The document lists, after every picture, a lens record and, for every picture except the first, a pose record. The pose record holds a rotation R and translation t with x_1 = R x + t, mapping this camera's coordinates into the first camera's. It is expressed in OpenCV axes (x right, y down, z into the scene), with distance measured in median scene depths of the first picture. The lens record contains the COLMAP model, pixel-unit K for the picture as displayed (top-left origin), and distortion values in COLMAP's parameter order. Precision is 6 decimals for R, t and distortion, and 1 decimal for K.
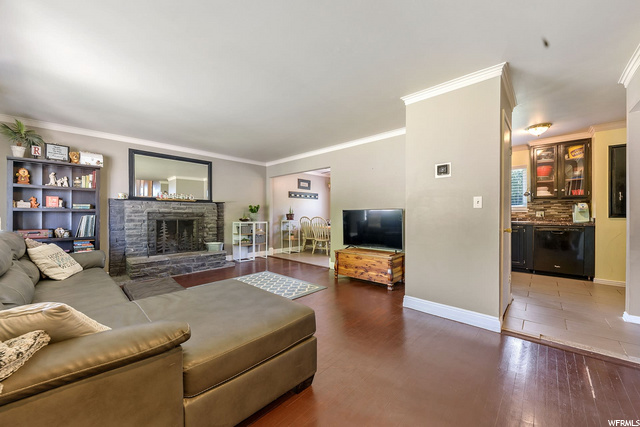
lens RADIAL K [[243.1, 0, 320.0], [0, 243.1, 213.8], [0, 0, 1]] dist [-0.000416, 0.000047]
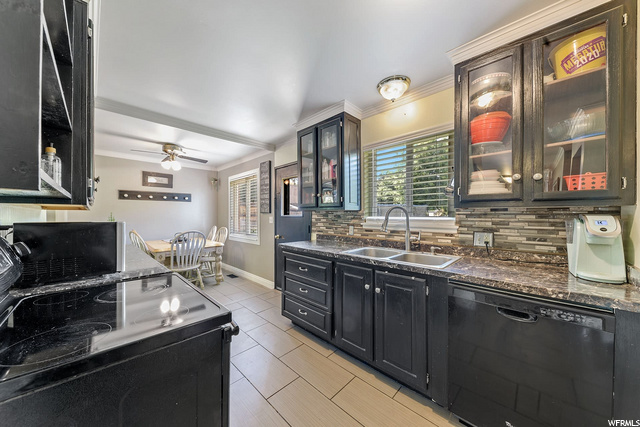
lens RADIAL K [[222.9, 0, 319.8], [0, 222.9, 214.1], [0, 0, 1]] dist [0.000215, -0.000033]
pose [[0.999554, 0.001667, -0.029828, 0.652821], [-0.001711, 0.999997, -0.001457, -0.040967], [0.029826, 0.001507, 0.999554, 0.629421]]
